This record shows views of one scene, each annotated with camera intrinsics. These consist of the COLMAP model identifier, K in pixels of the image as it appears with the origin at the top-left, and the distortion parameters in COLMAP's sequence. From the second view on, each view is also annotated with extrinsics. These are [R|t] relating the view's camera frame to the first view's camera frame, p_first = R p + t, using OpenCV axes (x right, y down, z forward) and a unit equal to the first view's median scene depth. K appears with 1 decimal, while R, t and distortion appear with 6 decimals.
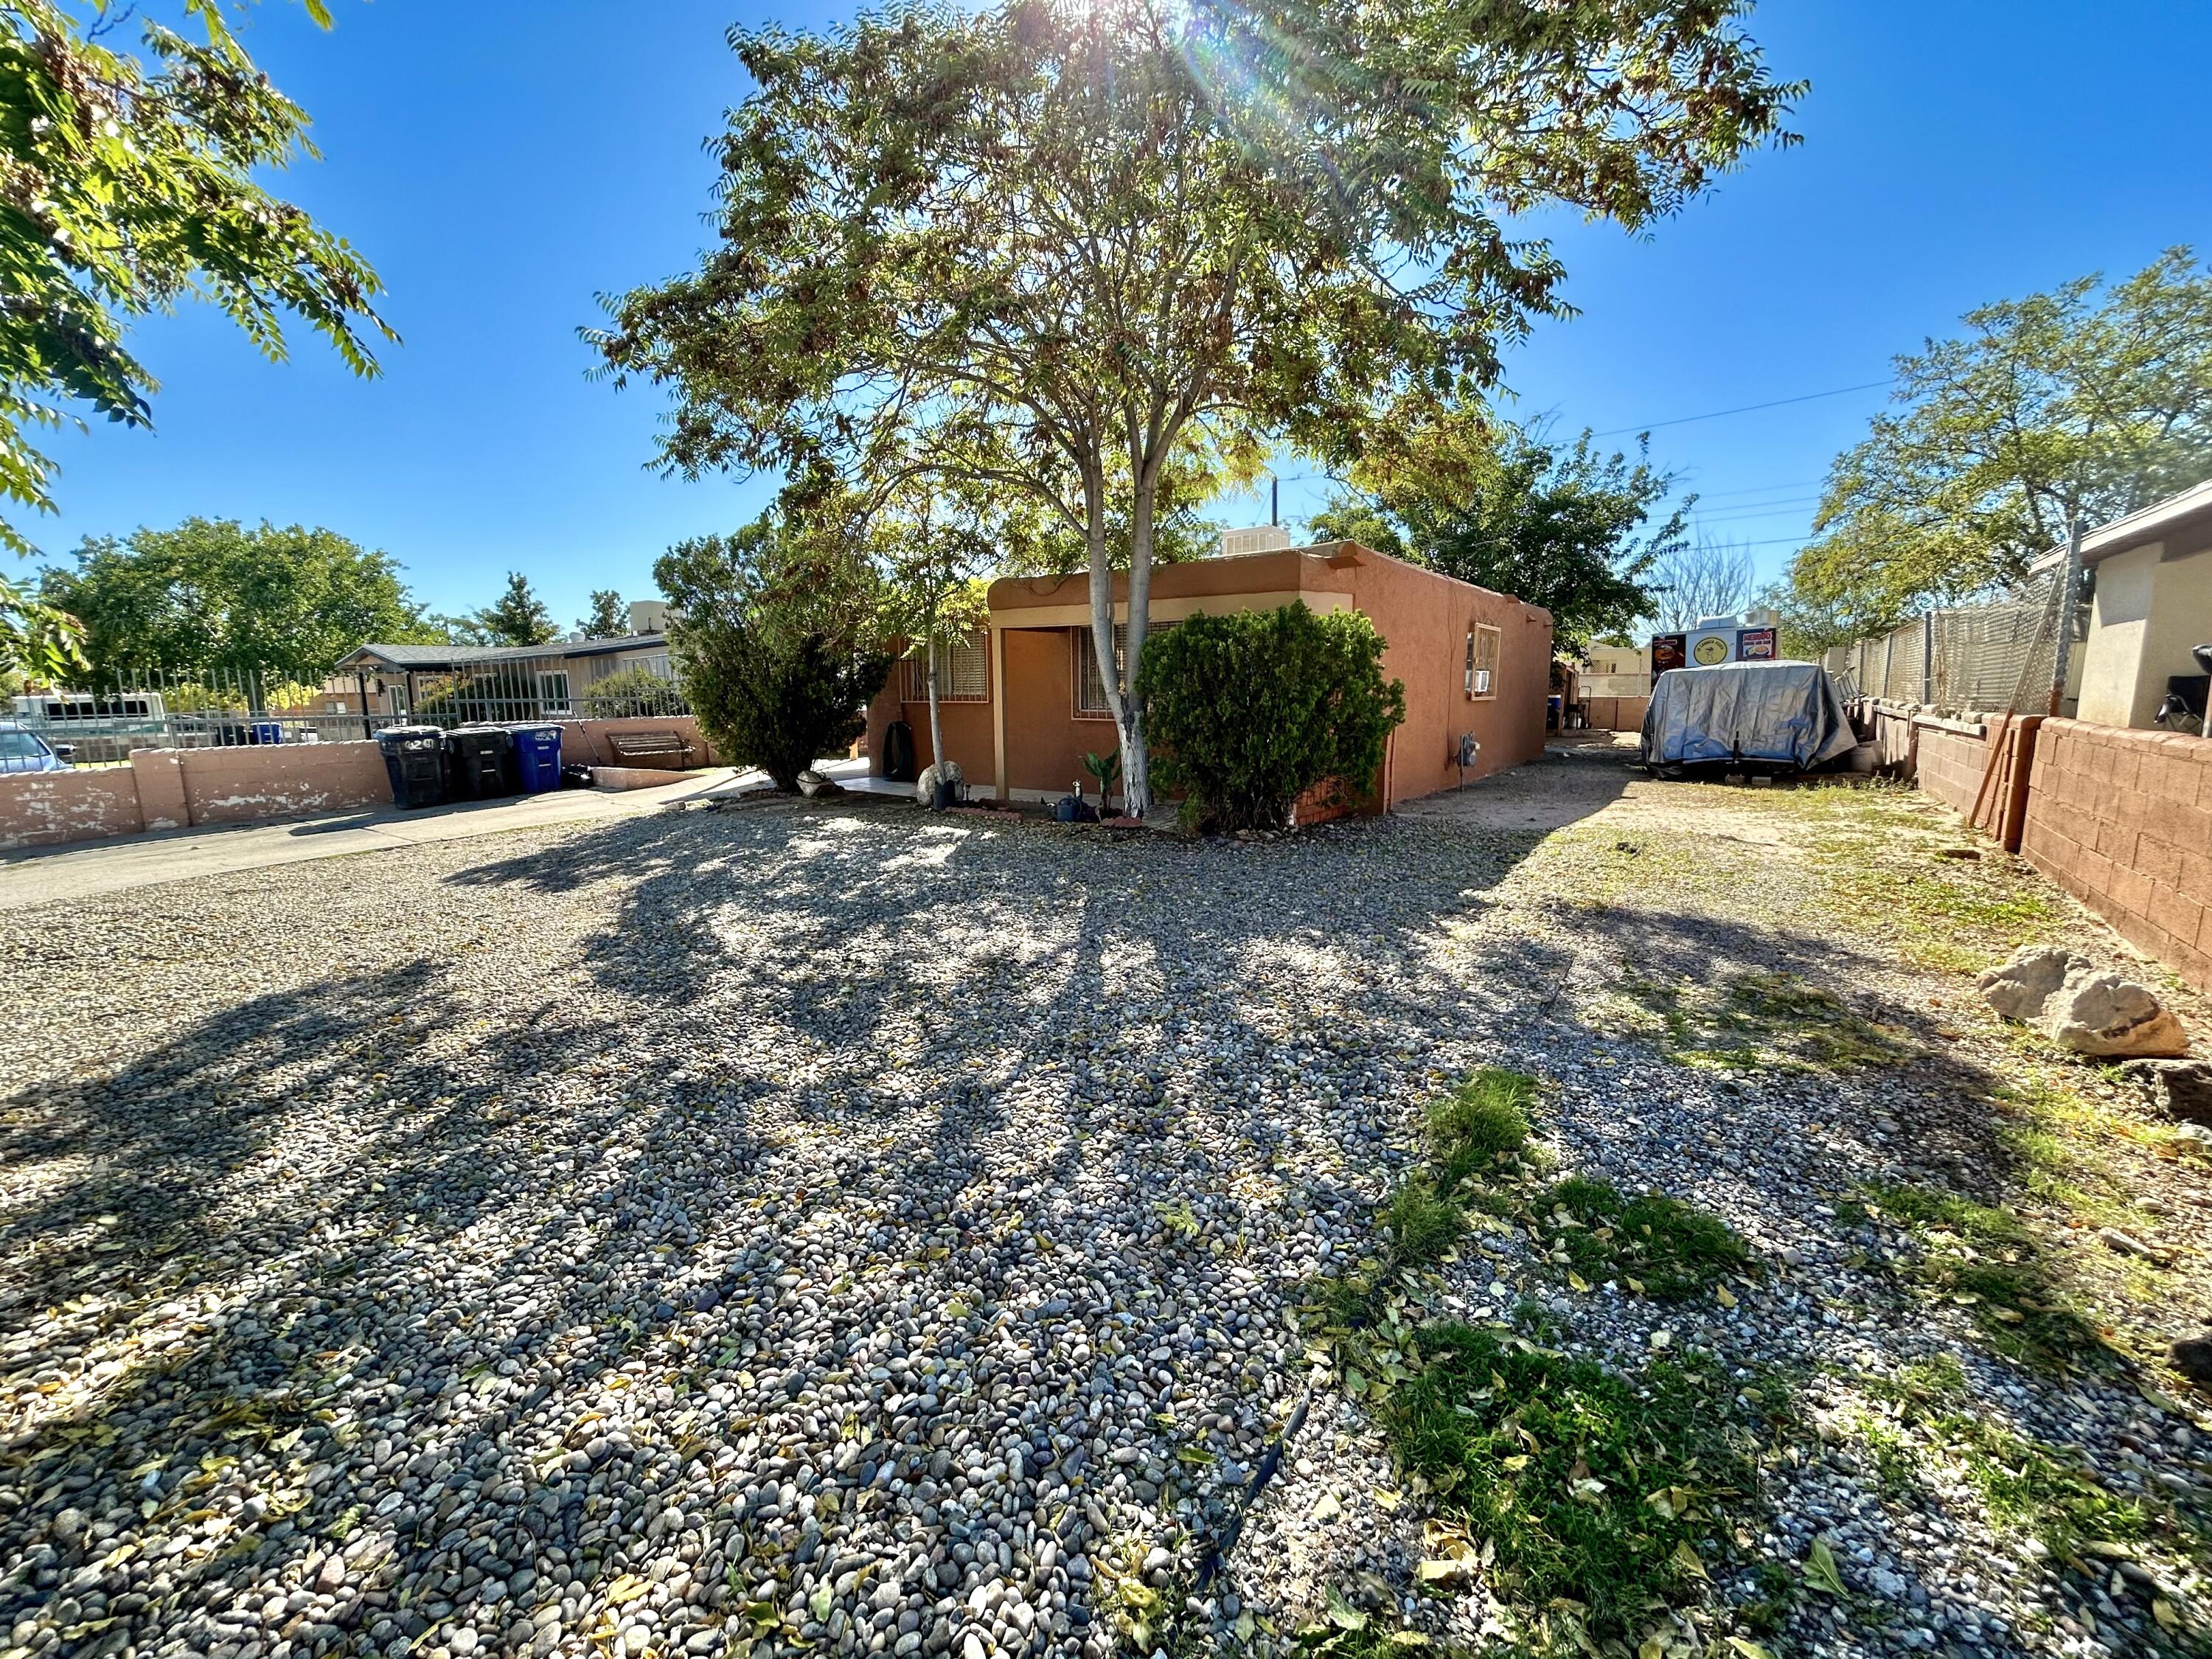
lens RADIAL K [[901.7, 0, 1102.2], [0, 901.7, 834.3], [0, 0, 1]] dist [-0.001565, 0.000641]
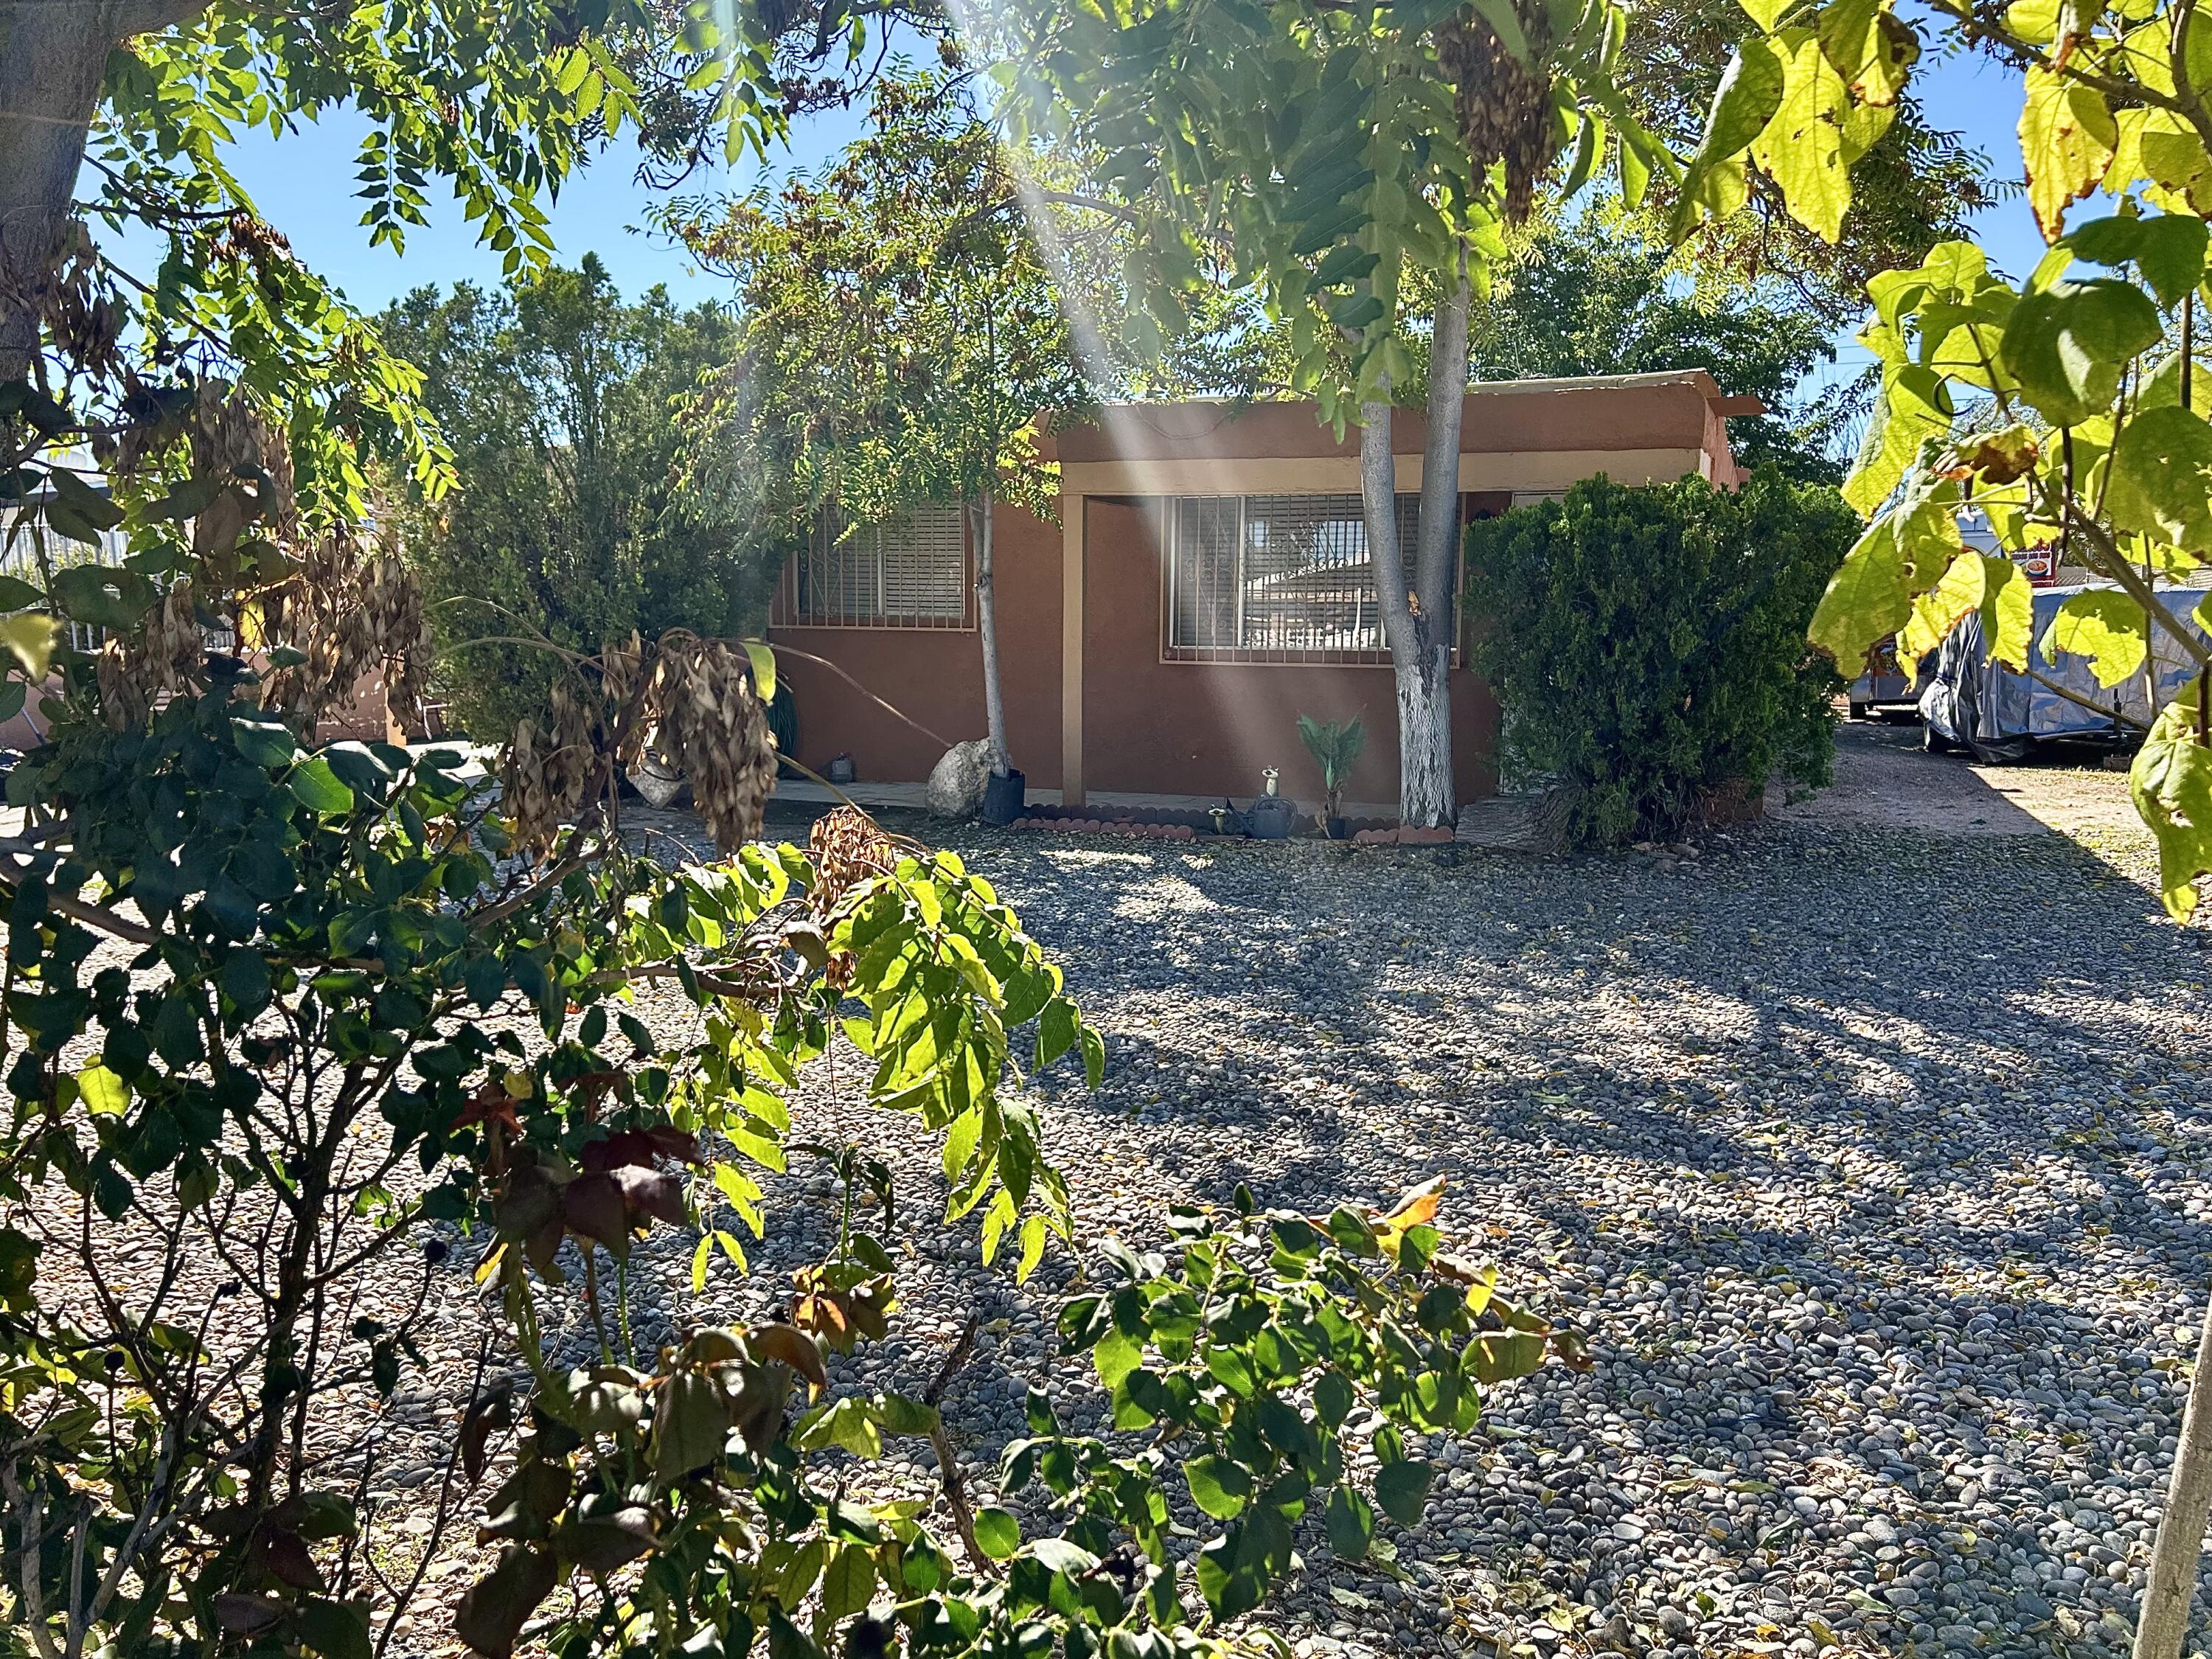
lens RADIAL K [[1668.3, 0, 1102.6], [0, 1668.3, 874.8], [0, 0, 1]] dist [0.057866, -0.082551]
pose [[0.965344, -0.023324, 0.259935, -1.439137], [0.025992, 0.999639, -0.006833, 0.046561], [-0.259682, 0.013352, 0.965602, 0.030574]]
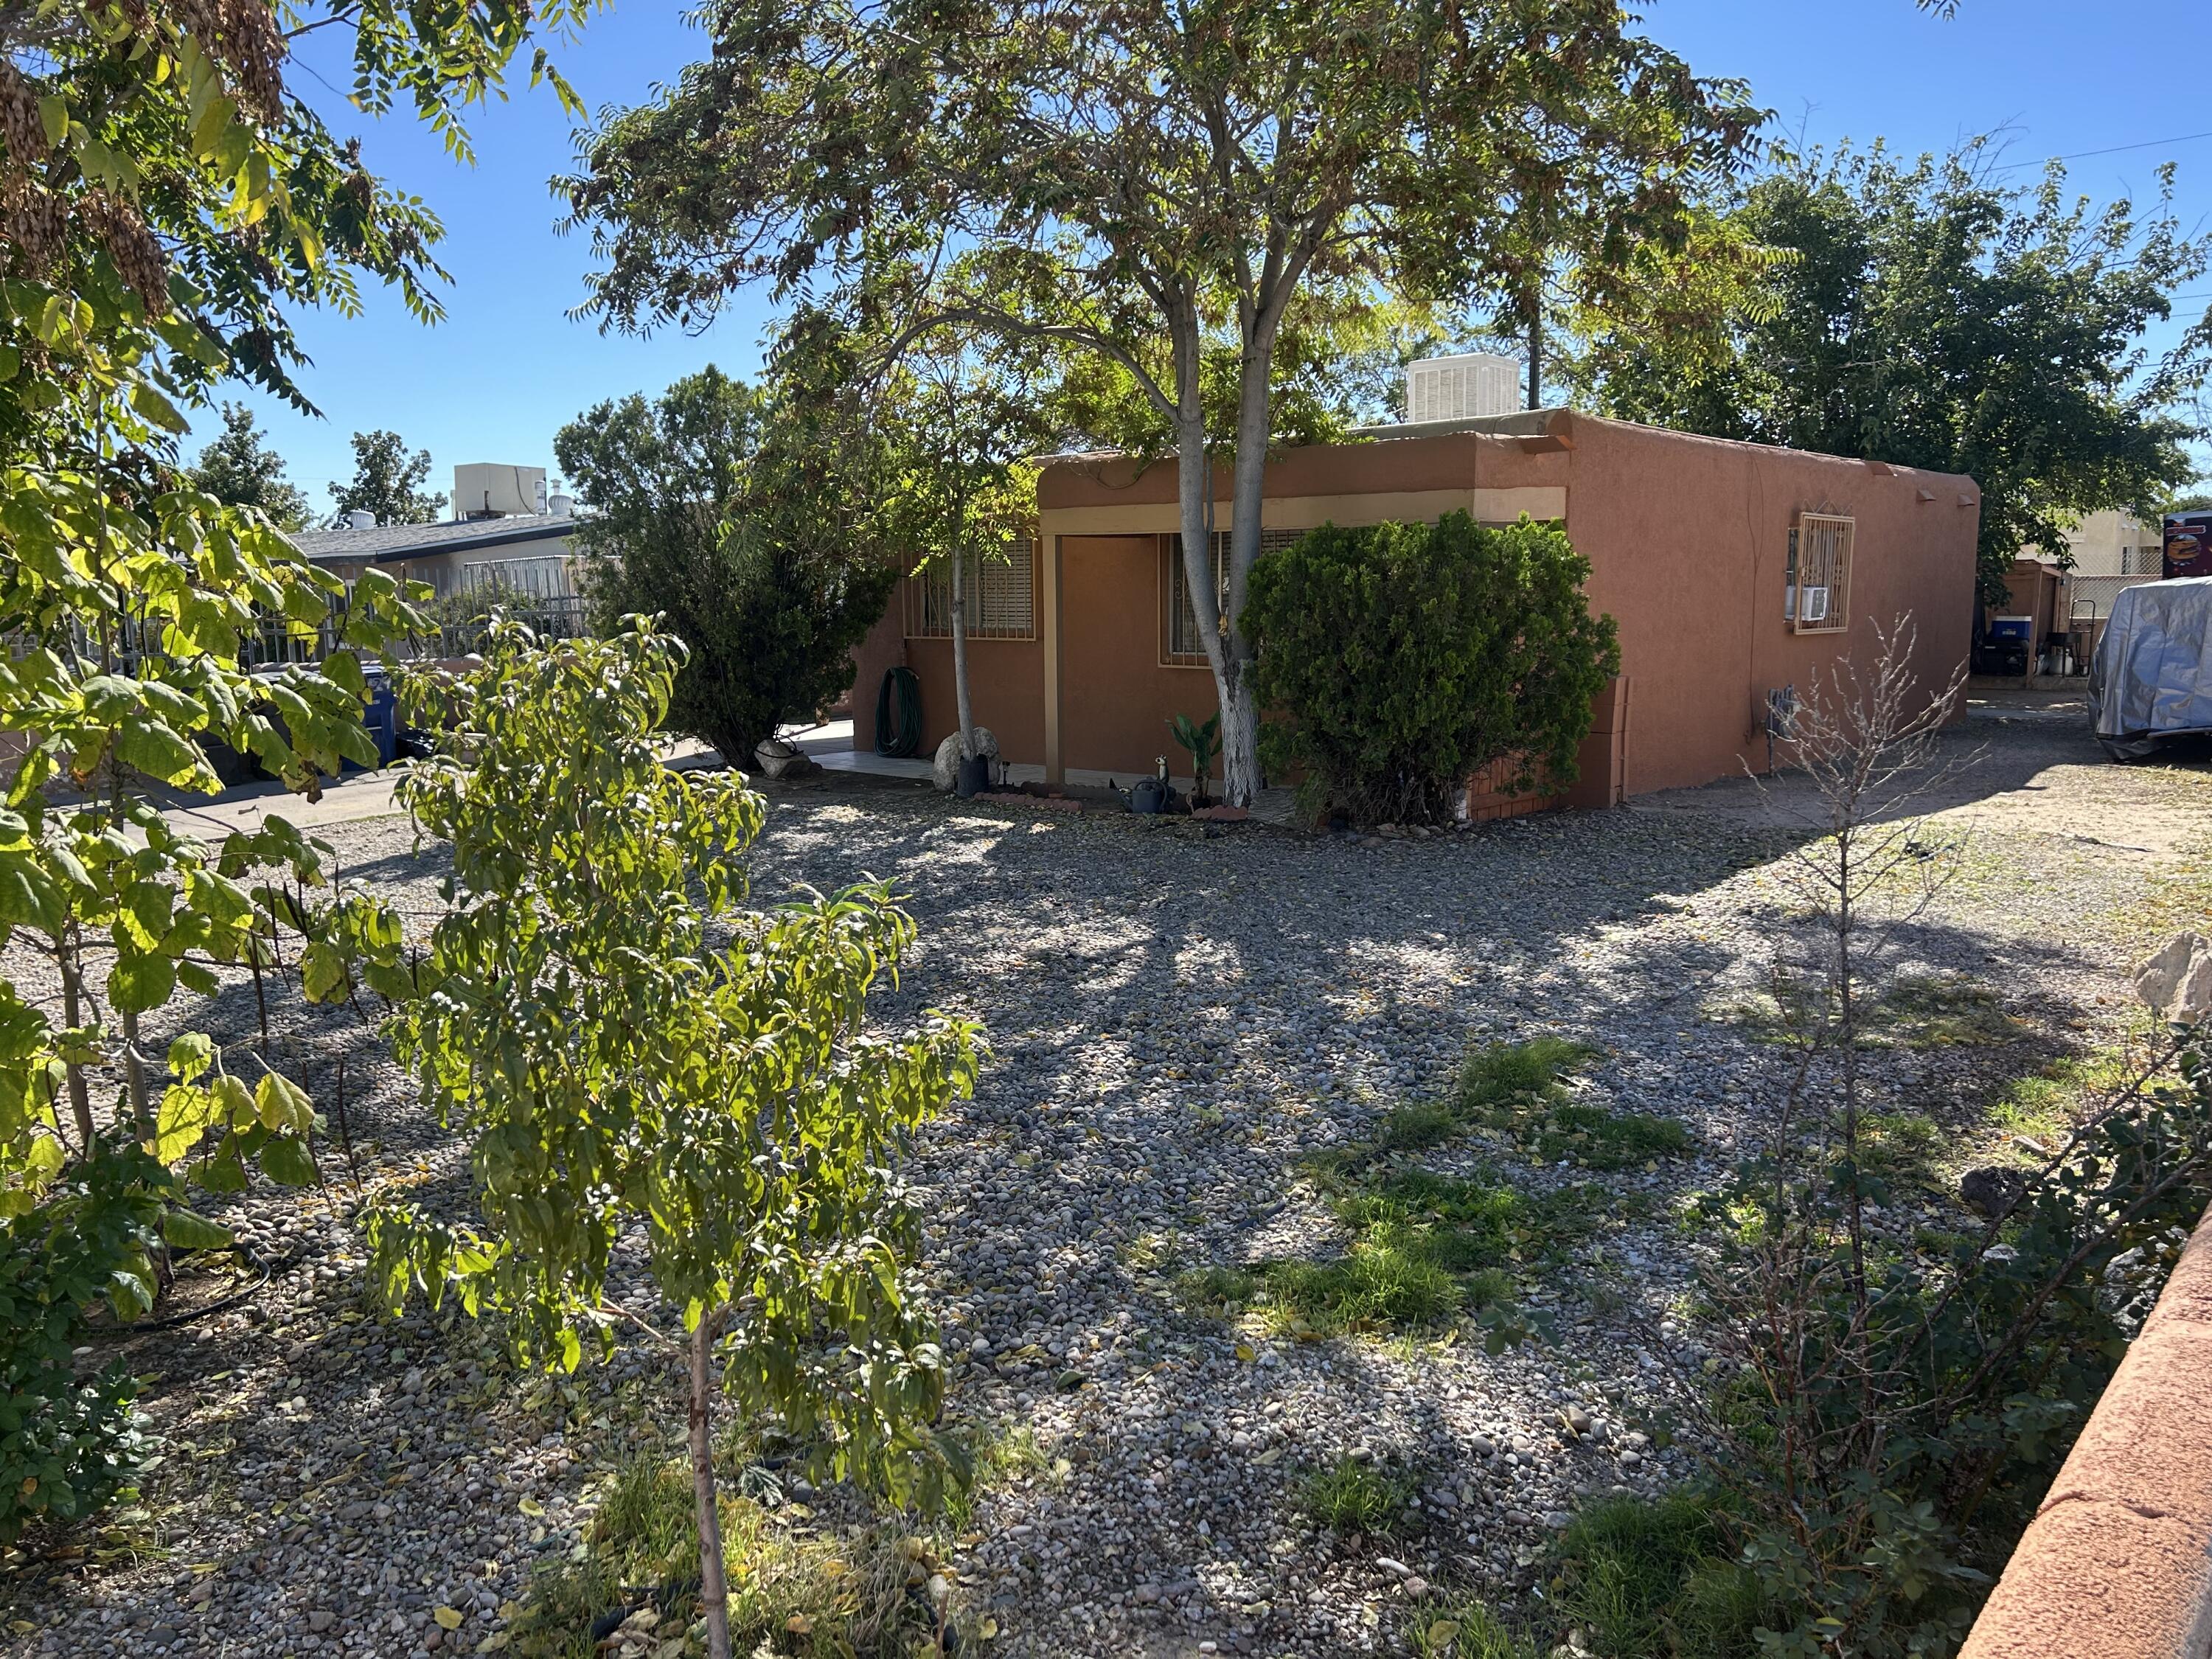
lens RADIAL K [[1668.3, 0, 1102.6], [0, 1668.3, 874.8], [0, 0, 1]] dist [0.057866, -0.082551]
pose [[0.997147, 0.011674, -0.074575, 0.088111], [-0.011330, 0.999923, 0.005034, 0.098648], [0.074628, -0.004175, 0.997203, -1.090804]]
